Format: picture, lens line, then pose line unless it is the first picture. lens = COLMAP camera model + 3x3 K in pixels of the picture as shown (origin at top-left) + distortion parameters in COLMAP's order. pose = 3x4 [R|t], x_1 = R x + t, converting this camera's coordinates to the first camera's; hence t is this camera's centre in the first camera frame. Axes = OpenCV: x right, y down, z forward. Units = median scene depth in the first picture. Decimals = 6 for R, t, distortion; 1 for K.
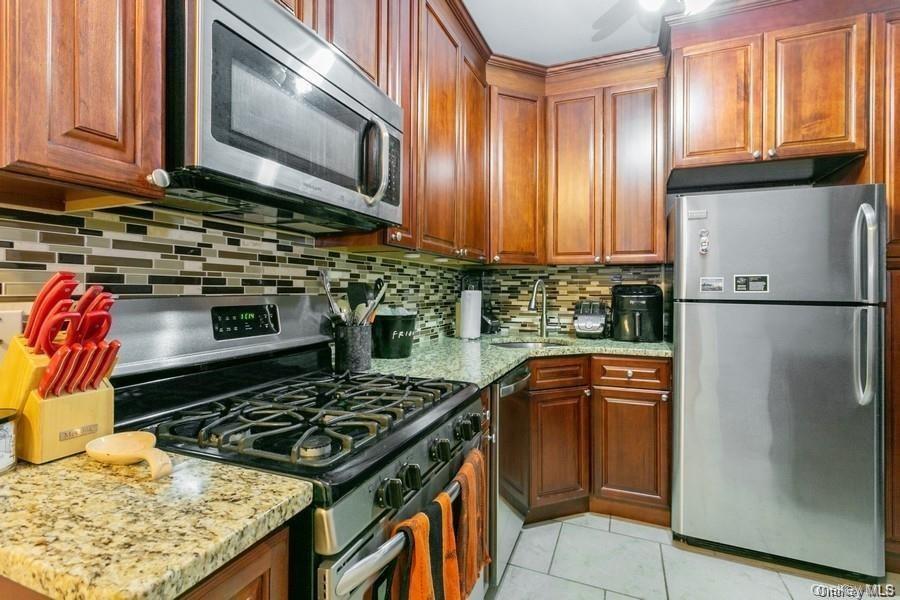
lens RADIAL K [[435.7, 0, 438.7], [0, 435.7, 287.3], [0, 0, 1]] dist [0.001843, 0.002522]
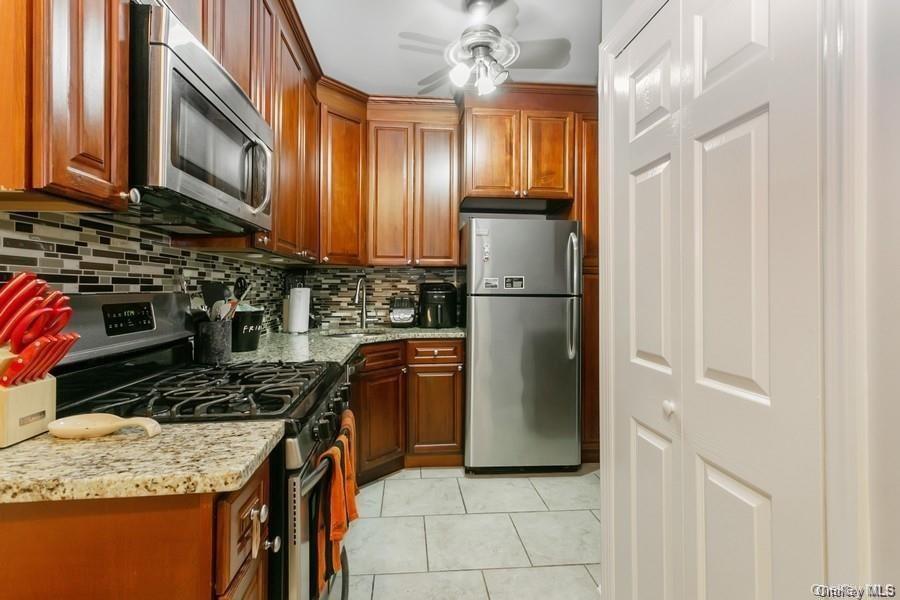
lens RADIAL K [[435.7, 0, 438.7], [0, 435.7, 287.3], [0, 0, 1]] dist [0.001843, 0.002522]
pose [[0.890676, -0.002414, 0.454633, -0.158643], [-0.000337, 0.999982, 0.005970, -0.001436], [-0.454639, -0.005471, 0.890659, -0.168335]]
